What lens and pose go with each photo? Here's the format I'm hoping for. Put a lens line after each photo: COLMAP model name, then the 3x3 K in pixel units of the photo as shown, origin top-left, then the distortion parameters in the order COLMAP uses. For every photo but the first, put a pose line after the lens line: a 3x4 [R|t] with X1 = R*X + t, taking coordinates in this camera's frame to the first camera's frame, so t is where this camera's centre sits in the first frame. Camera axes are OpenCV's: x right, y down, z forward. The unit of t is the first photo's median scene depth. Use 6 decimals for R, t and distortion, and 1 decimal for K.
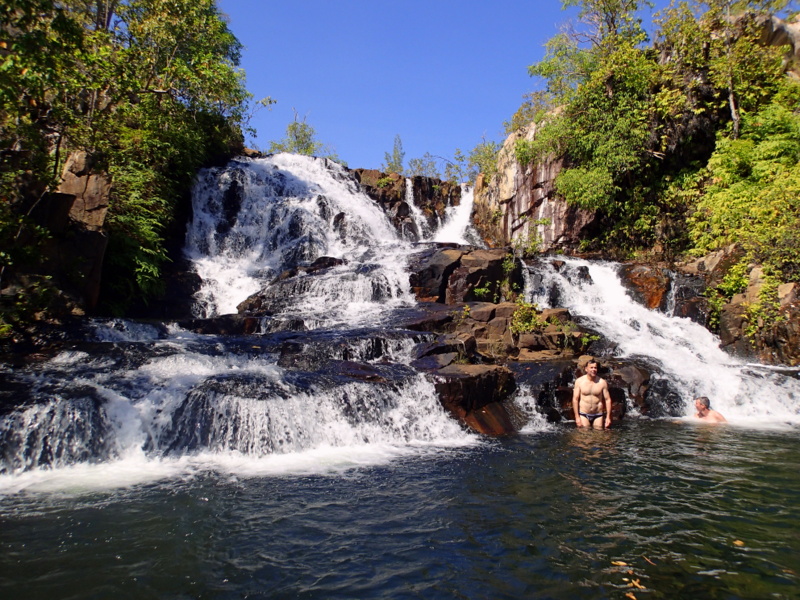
lens RADIAL K [[565.5, 0, 403.5], [0, 565.5, 299.1], [0, 0, 1]] dist [-0.013763, 0.004173]
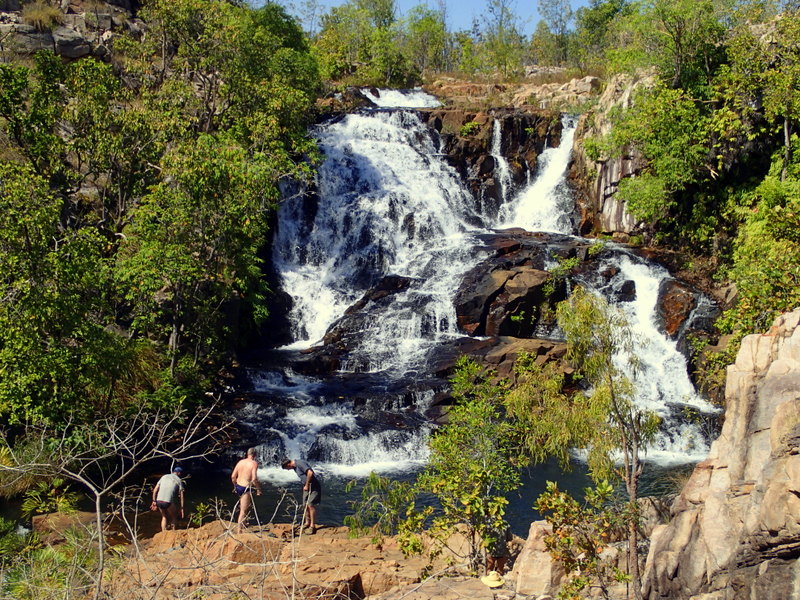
lens RADIAL K [[1073.1, 0, 398.8], [0, 1073.1, 300.0], [0, 0, 1]] dist [-0.001023, 0.000000]
pose [[0.985036, 0.038551, -0.167981, 0.220585], [-0.003497, 0.978932, 0.204155, -0.418868], [0.172313, -0.200512, 0.964419, -1.005289]]
